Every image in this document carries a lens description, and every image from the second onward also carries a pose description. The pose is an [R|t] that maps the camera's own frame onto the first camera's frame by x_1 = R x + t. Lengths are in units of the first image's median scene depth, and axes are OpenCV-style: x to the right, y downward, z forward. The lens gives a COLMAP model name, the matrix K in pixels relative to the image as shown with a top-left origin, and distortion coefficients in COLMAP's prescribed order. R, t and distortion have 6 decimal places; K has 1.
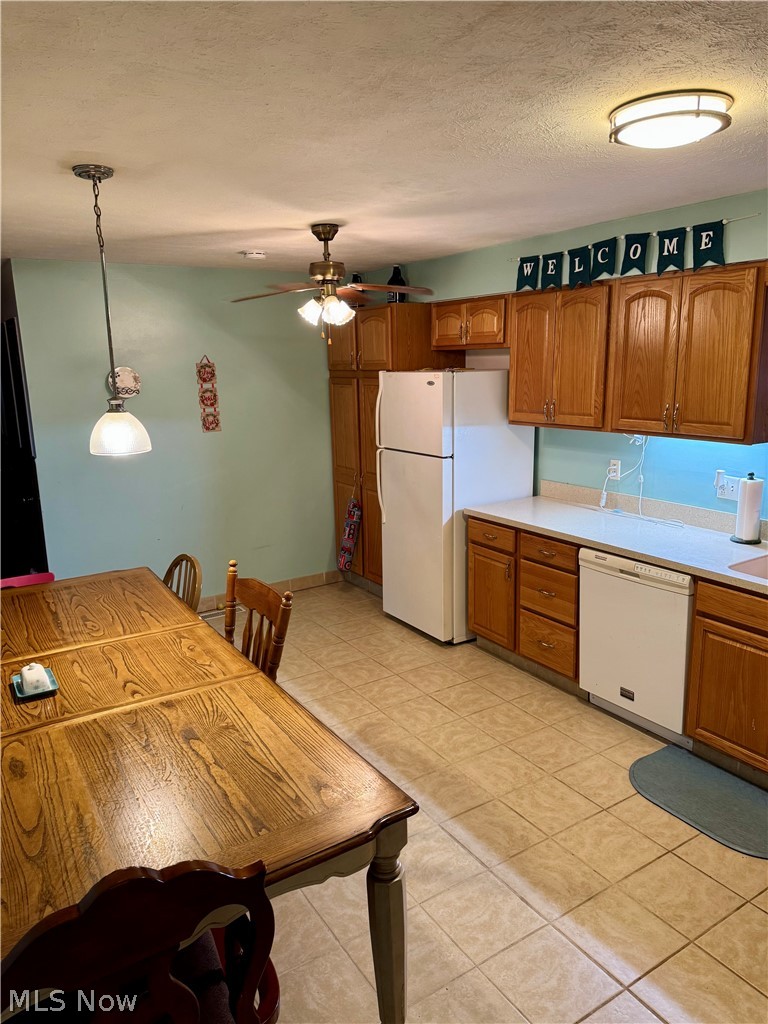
lens RADIAL K [[718.0, 0, 383.9], [0, 718.0, 514.3], [0, 0, 1]] dist [0.046888, -0.009535]
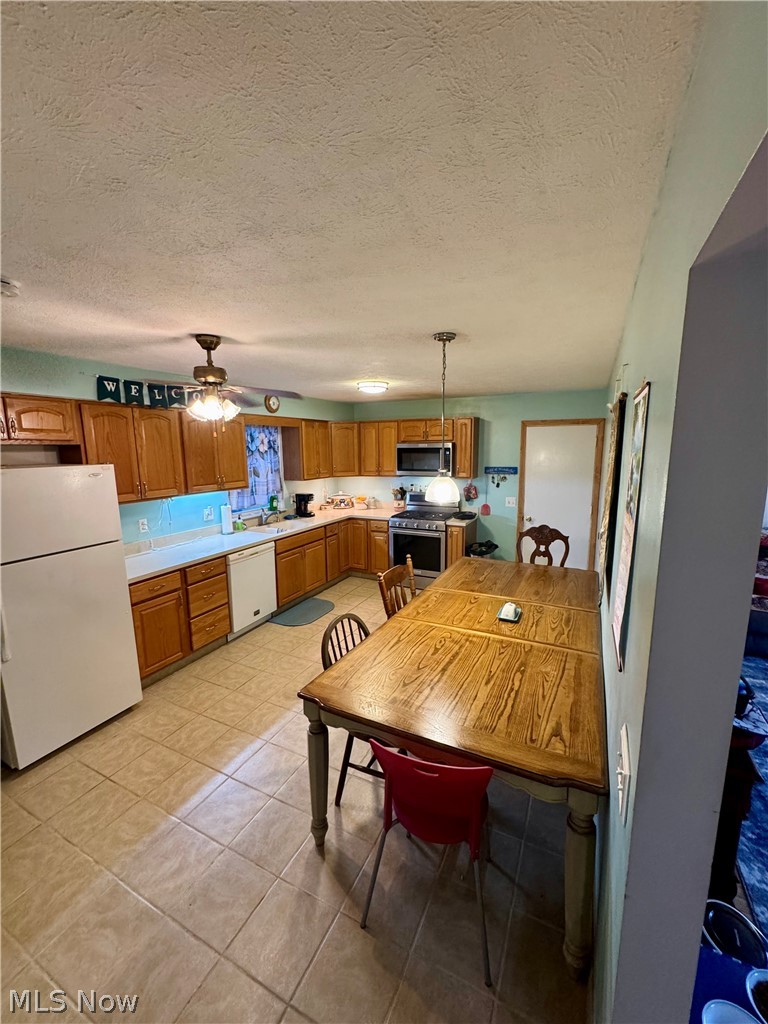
lens RADIAL K [[409.5, 0, 384.8], [0, 409.5, 513.0], [0, 0, 1]] dist [0.009818, 0.000103]
pose [[-0.515197, -0.109838, 0.850004, -0.755492], [0.204826, 0.947238, 0.246549, -0.218139], [-0.832237, 0.301124, -0.465517, 1.069009]]
